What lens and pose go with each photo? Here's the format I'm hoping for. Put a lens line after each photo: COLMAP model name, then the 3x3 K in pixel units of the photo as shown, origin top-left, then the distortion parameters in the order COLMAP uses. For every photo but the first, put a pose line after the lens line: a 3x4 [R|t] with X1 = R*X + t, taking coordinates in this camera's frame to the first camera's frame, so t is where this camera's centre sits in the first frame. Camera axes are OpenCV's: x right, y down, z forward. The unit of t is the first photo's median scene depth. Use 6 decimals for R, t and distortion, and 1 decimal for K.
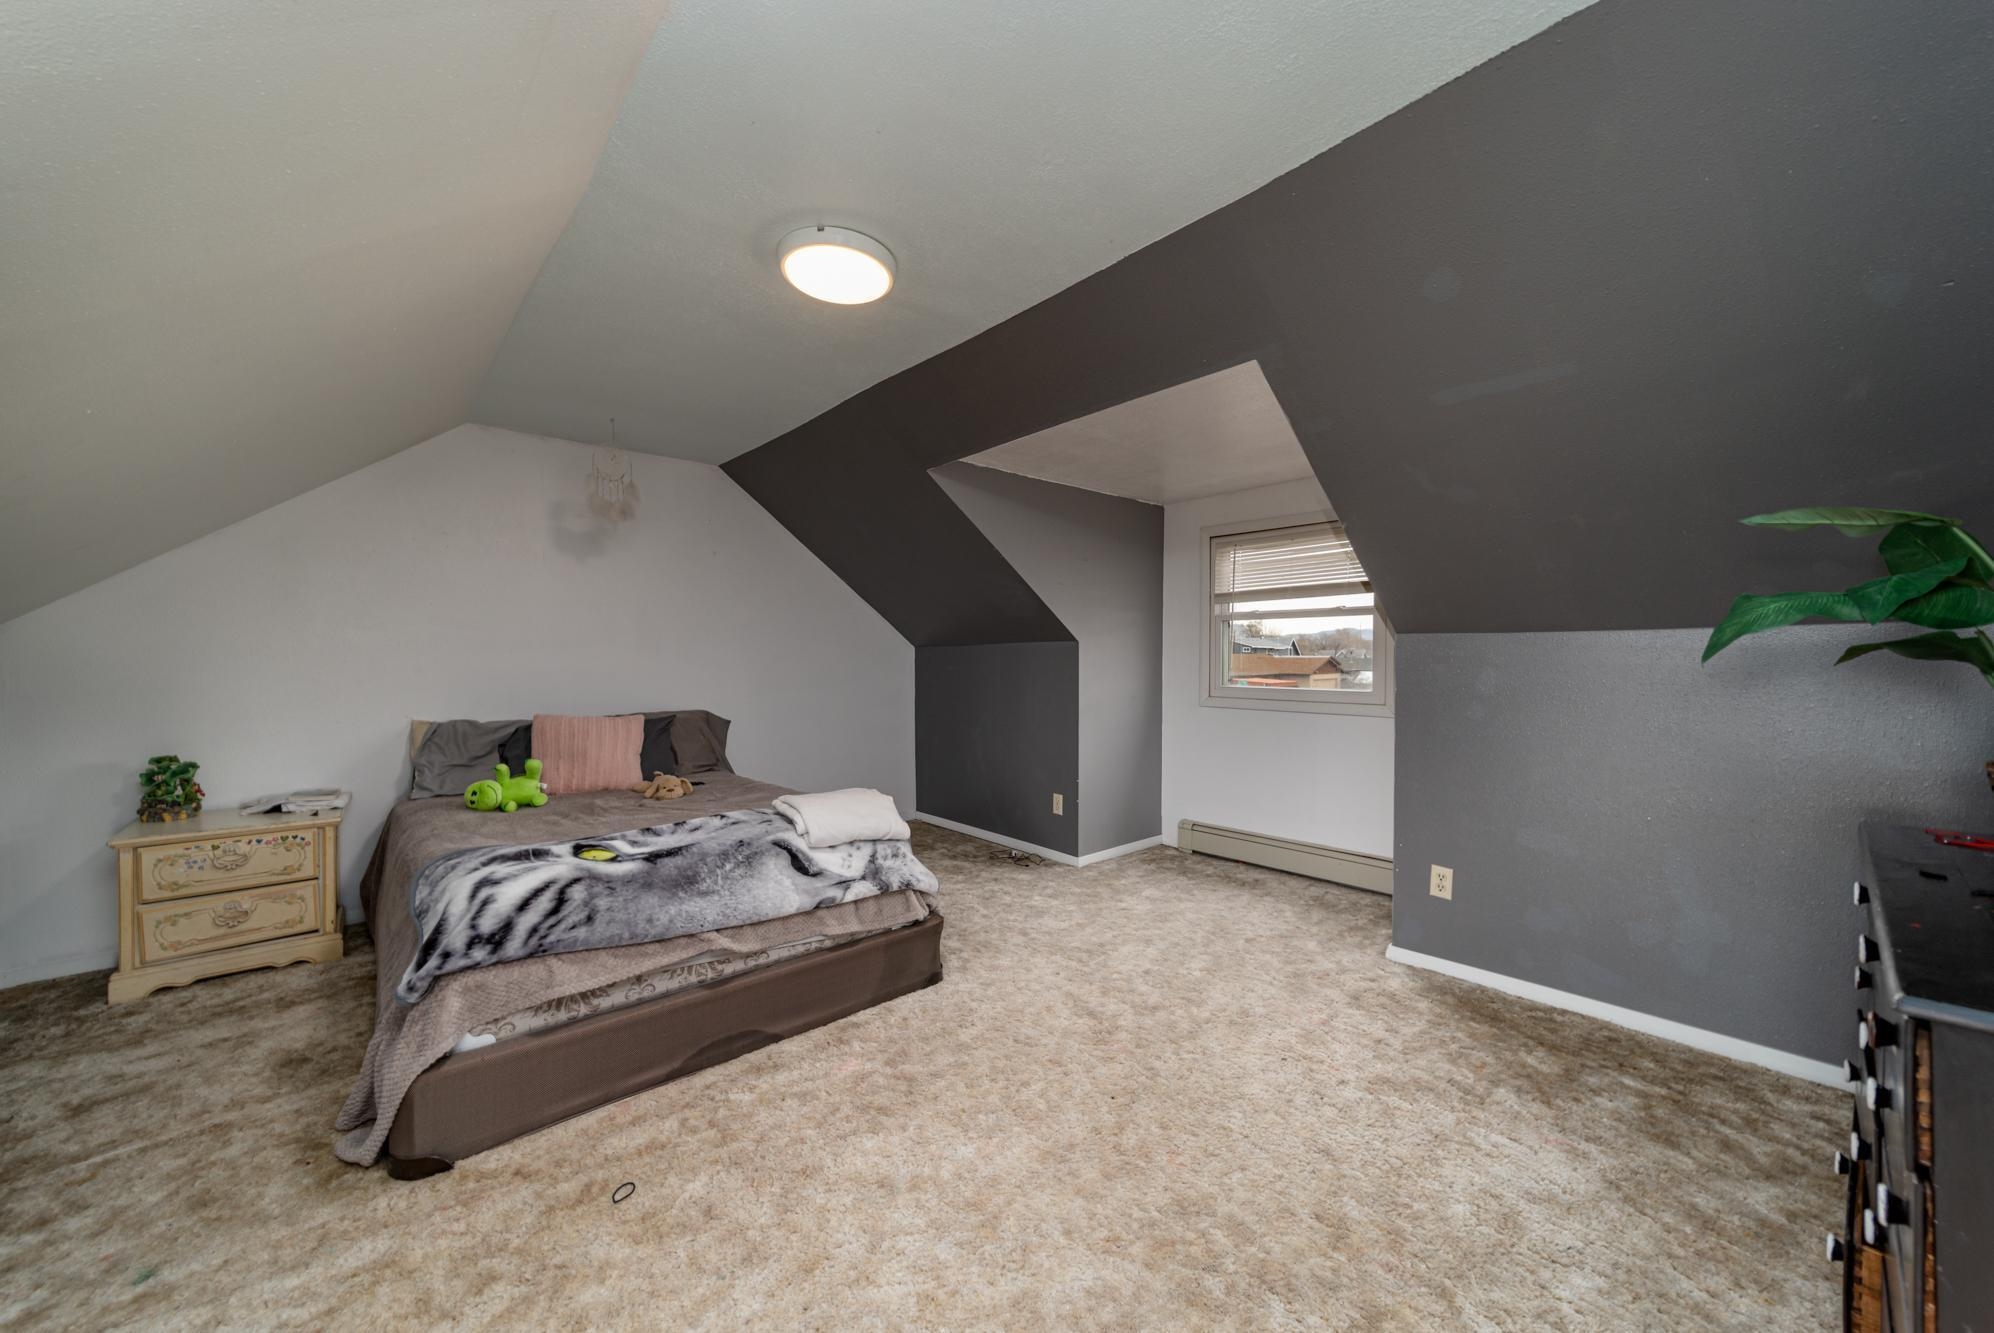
lens RADIAL K [[718.0, 0, 1001.0], [0, 718.0, 658.8], [0, 0, 1]] dist [-0.000176, -0.000084]
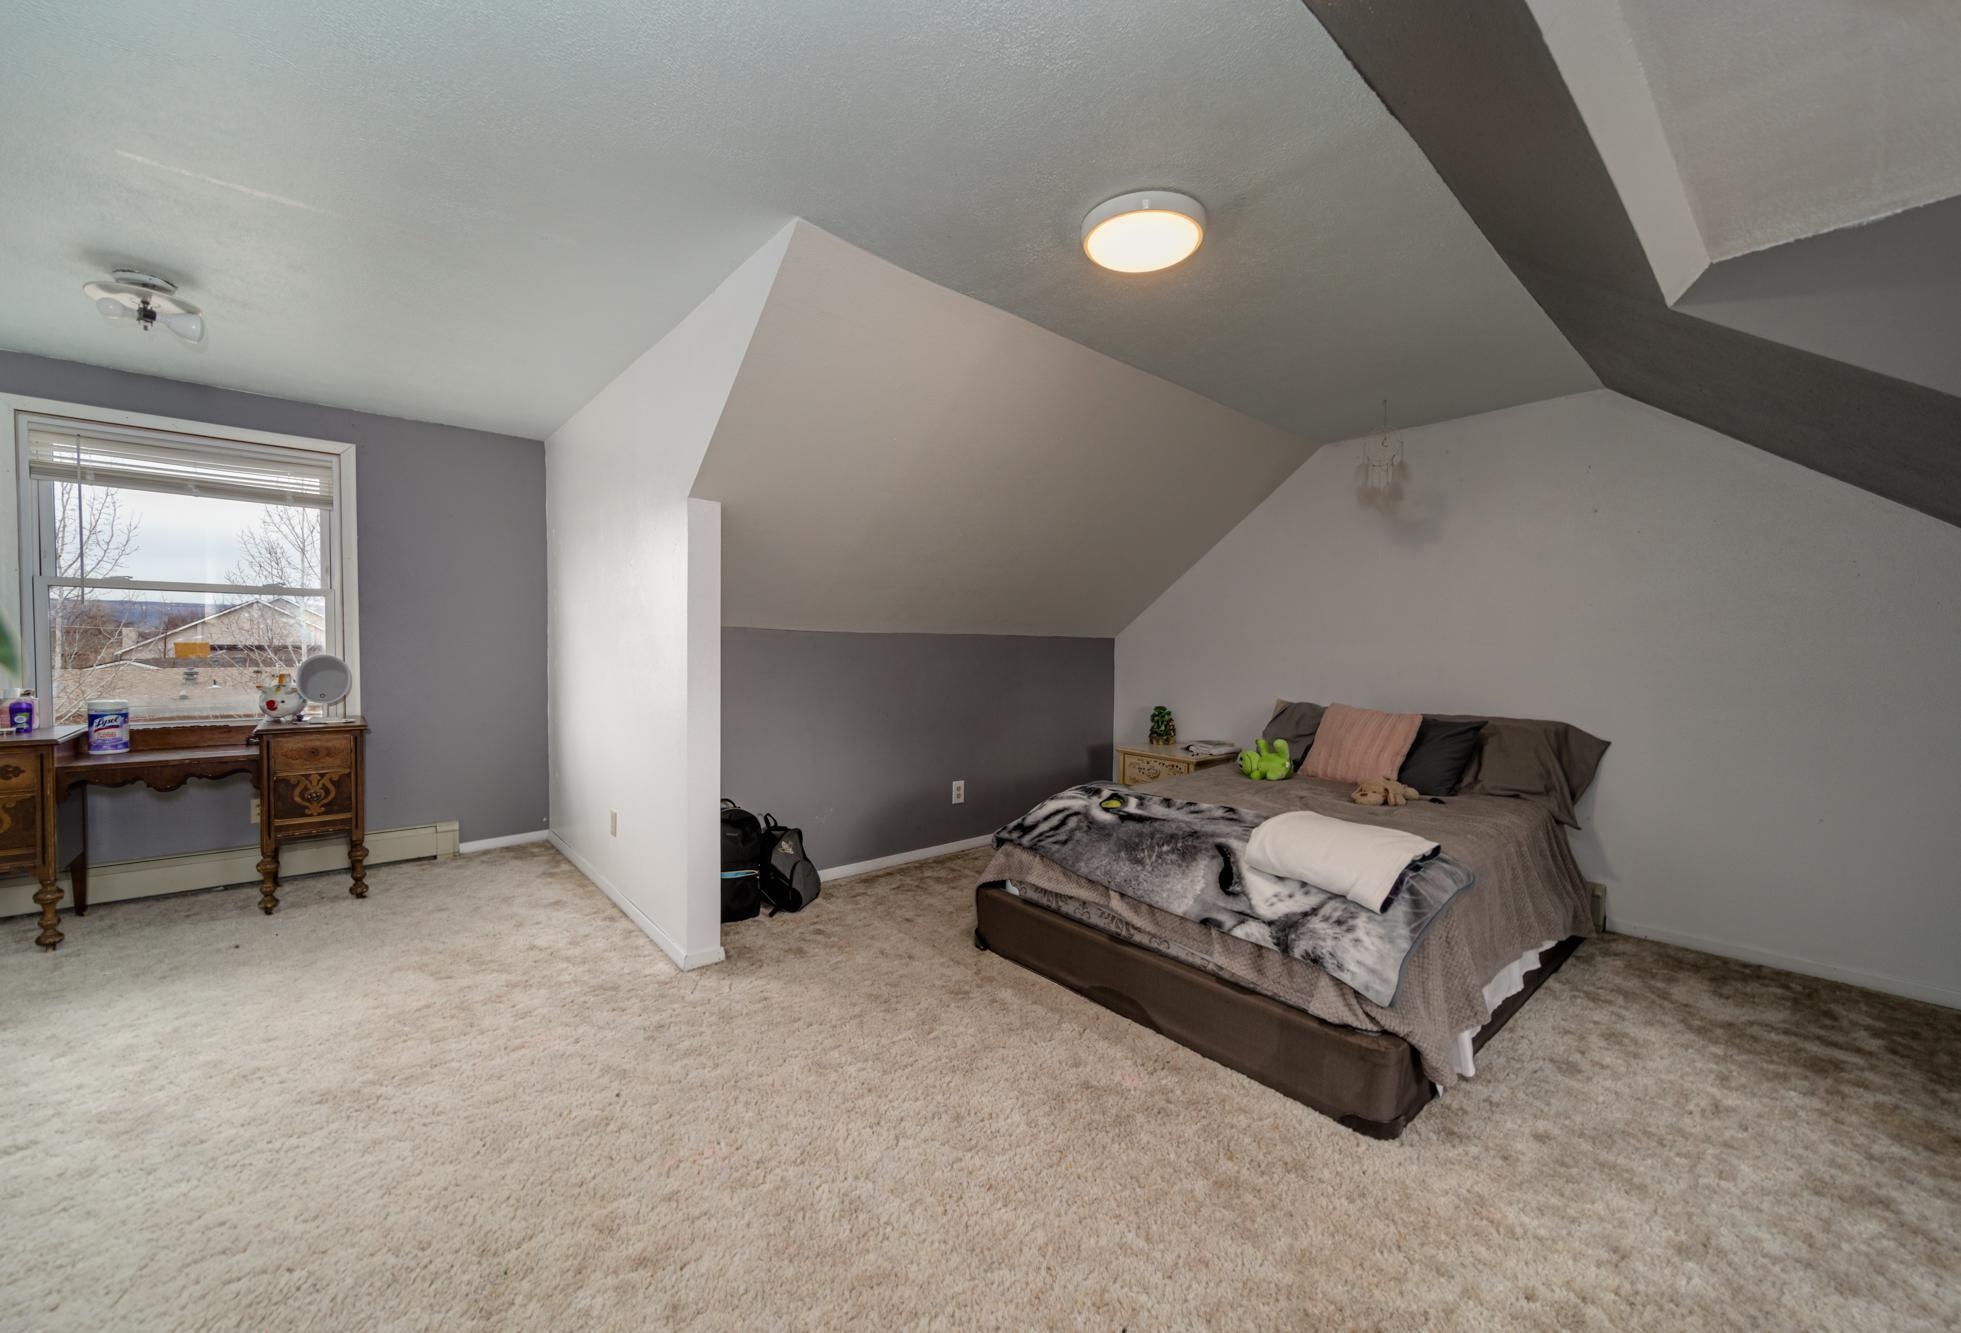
lens RADIAL K [[731.2, 0, 984.0], [0, 731.2, 660.7], [0, 0, 1]] dist [0.001371, 0.000147]
pose [[-0.007028, 0.022365, -0.999725, 0.664791], [-0.014740, 0.999639, 0.022467, -0.003951], [0.999867, 0.014894, -0.006696, 0.719137]]
